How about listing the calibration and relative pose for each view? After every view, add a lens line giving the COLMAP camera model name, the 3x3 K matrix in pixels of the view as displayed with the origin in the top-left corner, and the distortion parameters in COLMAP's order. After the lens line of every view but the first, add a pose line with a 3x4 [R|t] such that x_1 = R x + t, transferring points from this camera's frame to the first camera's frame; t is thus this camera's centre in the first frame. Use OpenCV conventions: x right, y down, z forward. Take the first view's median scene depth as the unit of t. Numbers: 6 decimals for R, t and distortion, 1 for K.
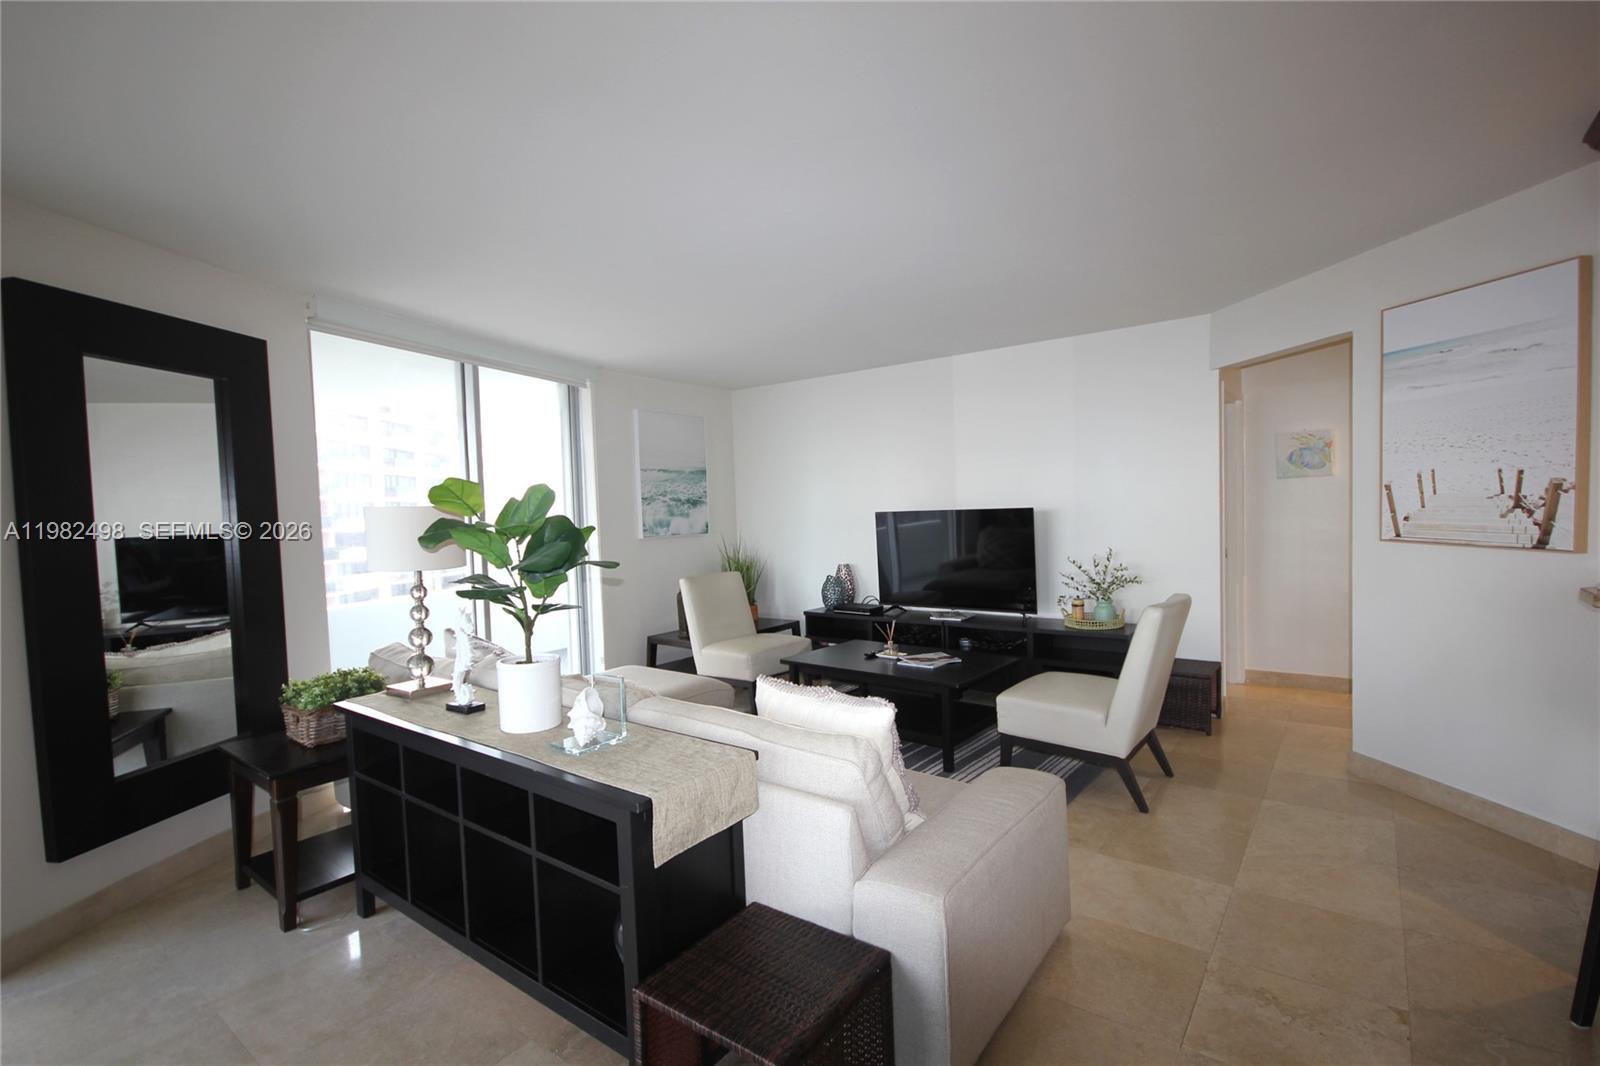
lens RADIAL K [[739.2, 0, 809.6], [0, 739.2, 543.6], [0, 0, 1]] dist [0.000547, -0.006659]
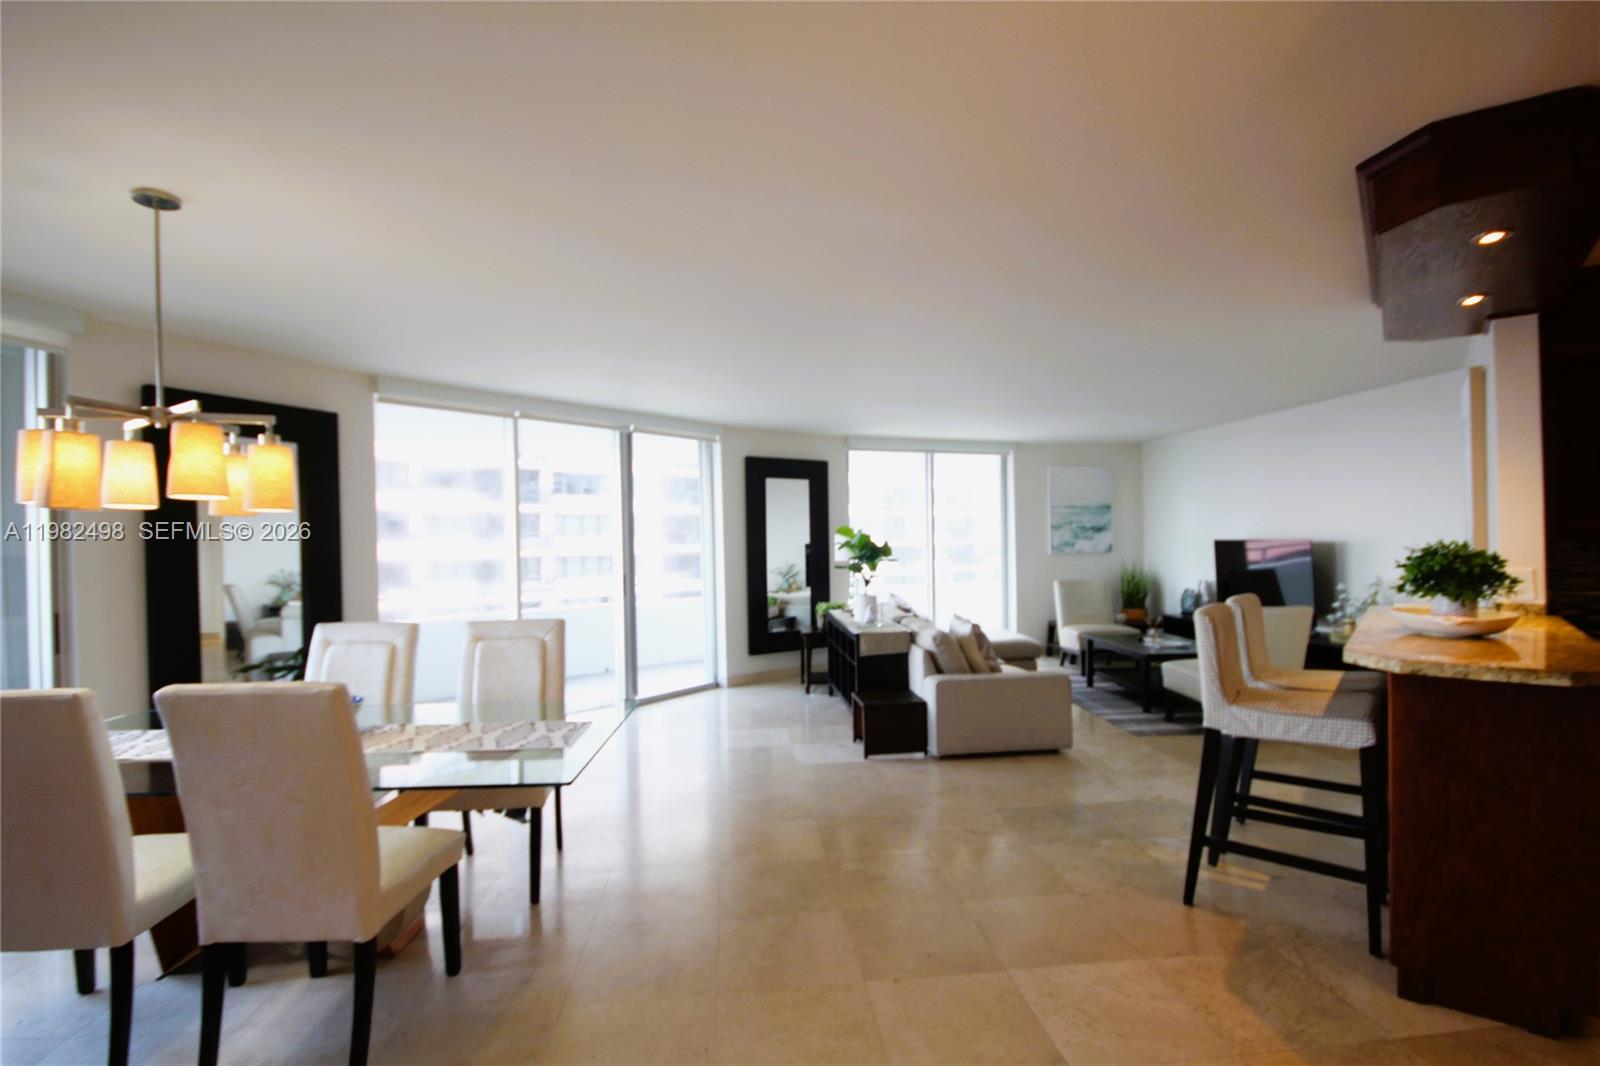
lens RADIAL K [[739.2, 0, 790.7], [0, 739.2, 533.5], [0, 0, 1]] dist [0.000547, -0.006659]
pose [[0.669048, 0.017183, -0.743020, 0.513842], [-0.042905, 0.998958, -0.015532, -0.002486], [0.741980, 0.042271, 0.669089, -0.355484]]
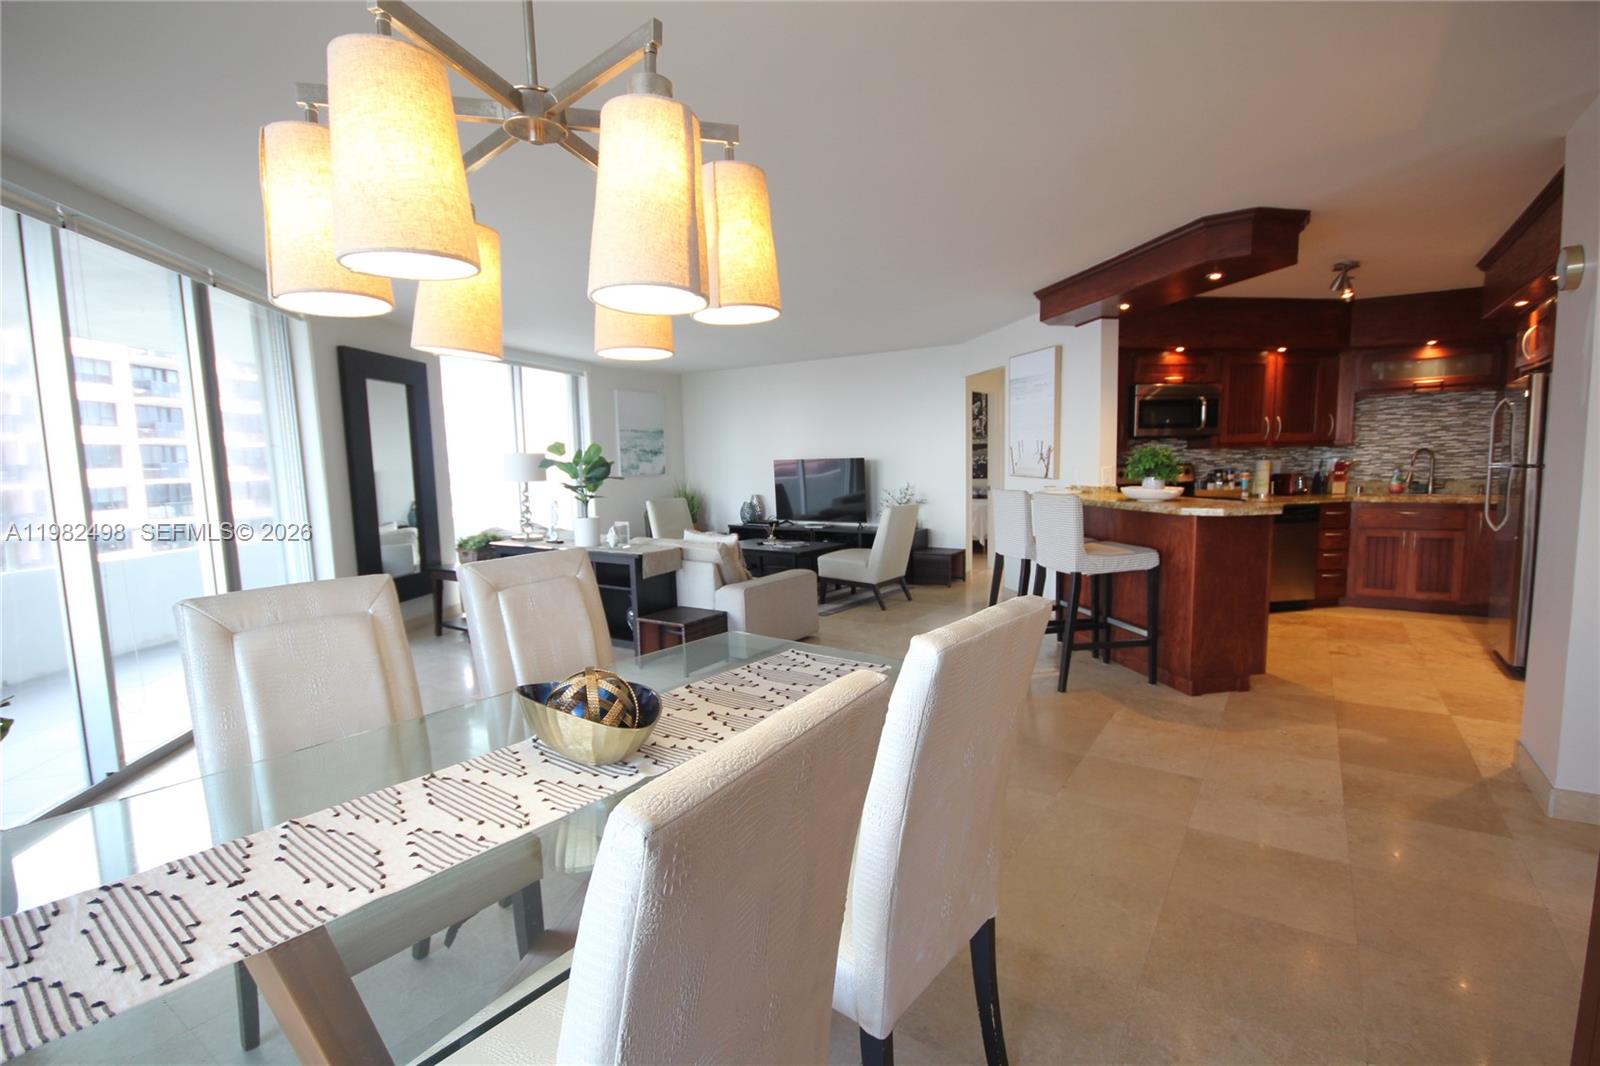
lens RADIAL K [[739.2, 0, 799.6], [0, 739.2, 531.8], [0, 0, 1]] dist [0.000547, -0.006659]
pose [[0.999130, 0.007778, 0.040966, 0.075927], [-0.009689, 0.998863, 0.046681, 0.032291], [-0.040557, -0.047037, 0.998069, -0.518107]]
